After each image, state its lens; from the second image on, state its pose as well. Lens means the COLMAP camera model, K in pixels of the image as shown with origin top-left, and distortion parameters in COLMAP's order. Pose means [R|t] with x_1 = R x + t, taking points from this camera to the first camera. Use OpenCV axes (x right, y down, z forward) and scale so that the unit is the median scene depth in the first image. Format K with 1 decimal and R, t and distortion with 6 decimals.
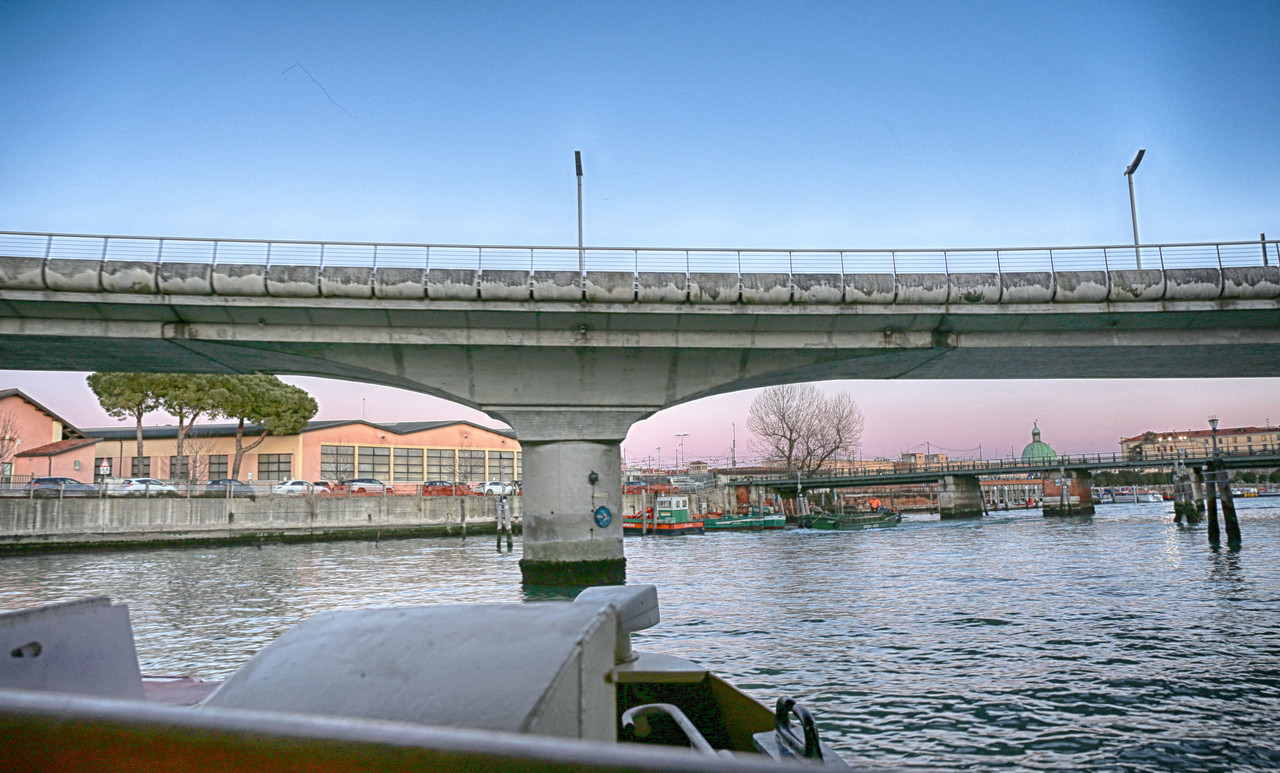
lens RADIAL K [[1036.4, 0, 640.0], [0, 1036.4, 386.5], [0, 0, 1]] dist [-0.004990, -0.000697]
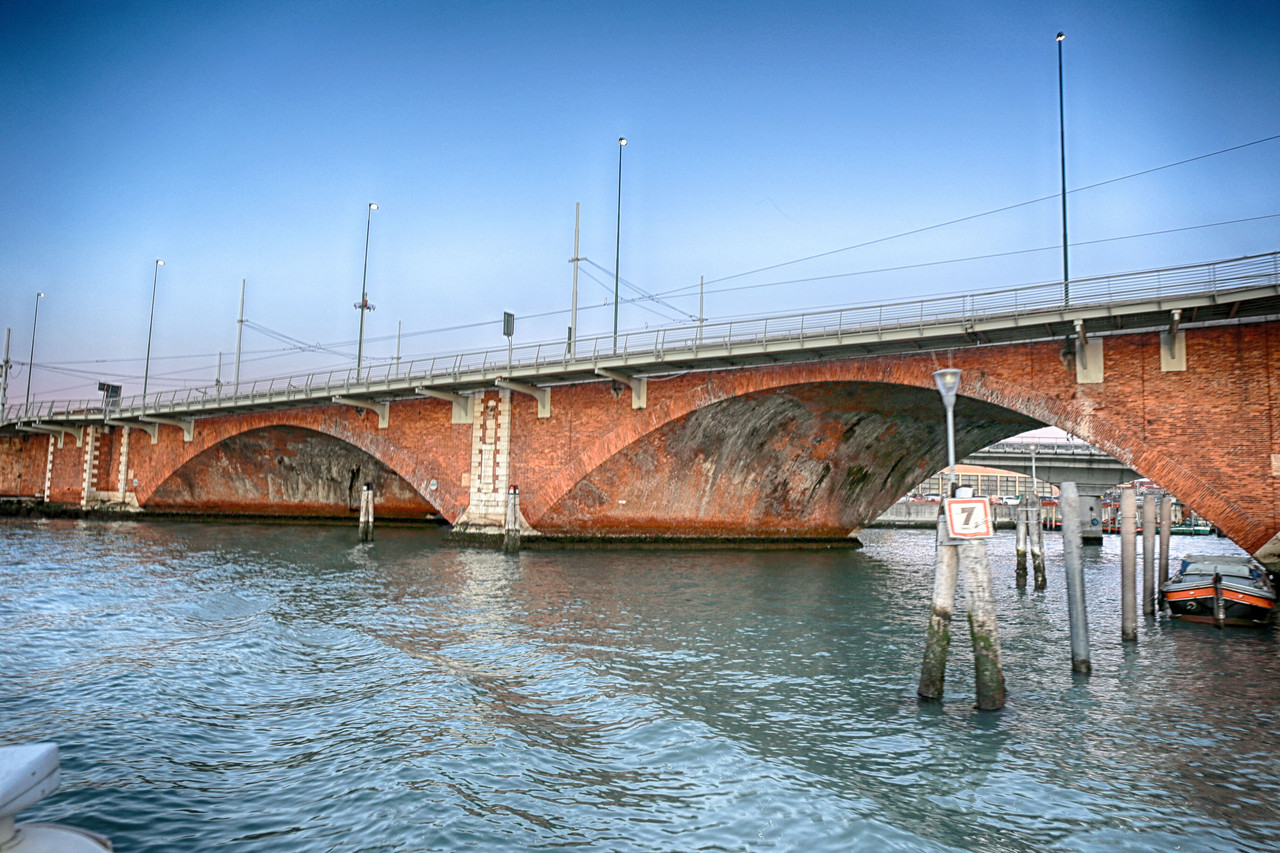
lens RADIAL K [[1002.3, 0, 640.0], [0, 1002.3, 426.5], [0, 0, 1]] dist [-0.006864, 0.000532]
pose [[0.906890, 0.007781, -0.421296, -0.003677], [0.008665, 0.999274, 0.037109, -0.074346], [0.421279, -0.037304, 0.906164, -0.598053]]
